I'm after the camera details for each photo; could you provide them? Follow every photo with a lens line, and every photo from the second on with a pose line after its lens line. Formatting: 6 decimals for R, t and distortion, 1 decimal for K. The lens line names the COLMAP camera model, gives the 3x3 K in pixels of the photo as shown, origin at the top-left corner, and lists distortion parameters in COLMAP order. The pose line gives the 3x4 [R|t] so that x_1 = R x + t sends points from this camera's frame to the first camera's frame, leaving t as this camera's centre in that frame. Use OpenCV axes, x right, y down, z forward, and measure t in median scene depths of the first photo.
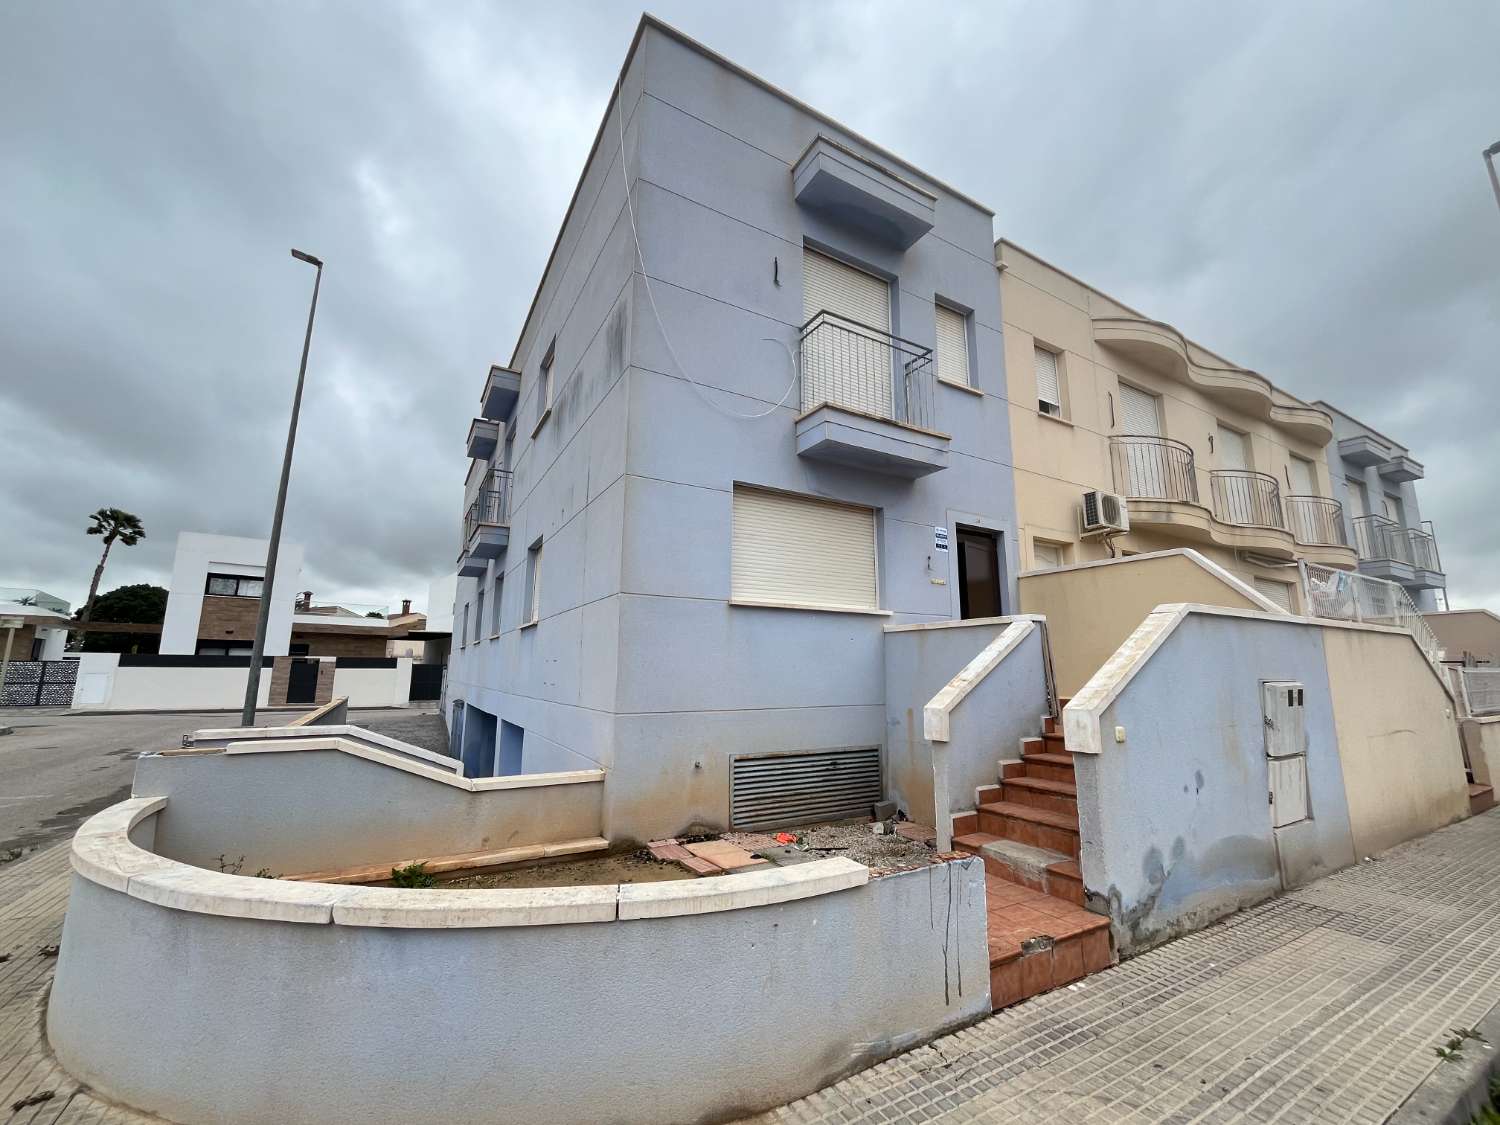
lens RADIAL K [[604.7, 0, 750.3], [0, 604.7, 566.6], [0, 0, 1]] dist [-0.003933, -0.000925]
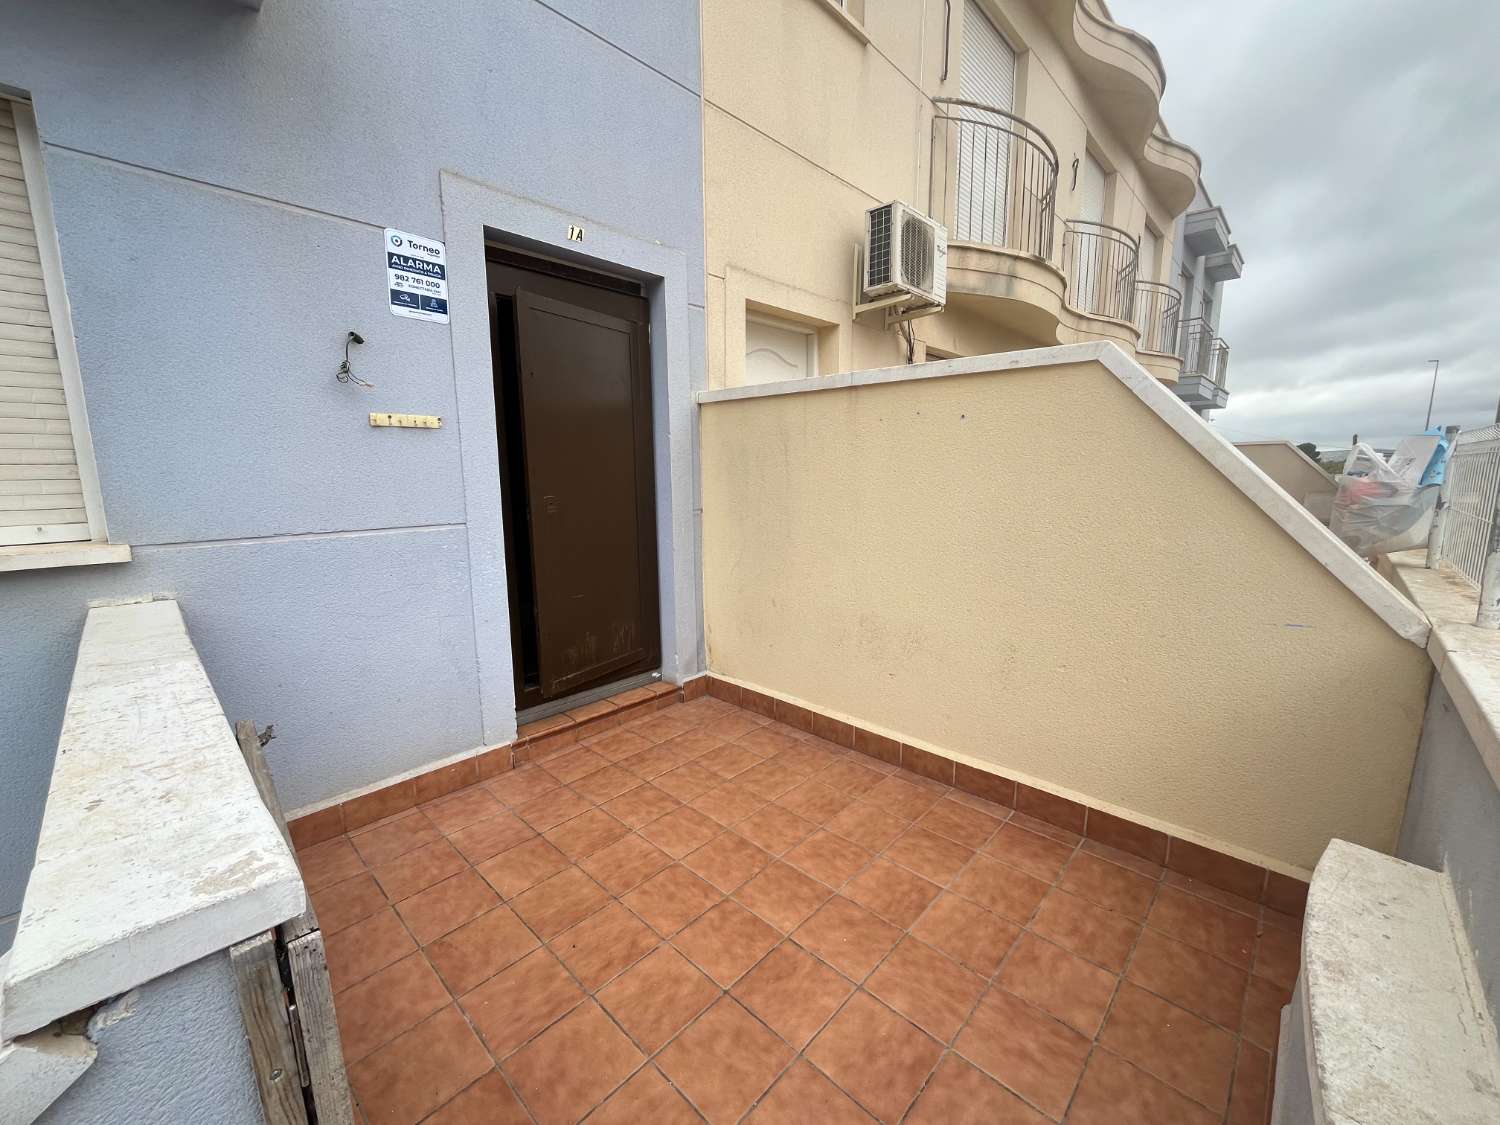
lens RADIAL K [[604.7, 0, 751.7], [0, 604.7, 563.8], [0, 0, 1]] dist [-0.003933, -0.000925]
pose [[0.957185, -0.055824, 0.284043, 0.323461], [-0.039342, 0.947038, 0.318702, -0.010100], [-0.286791, -0.316231, 0.904295, 0.530426]]
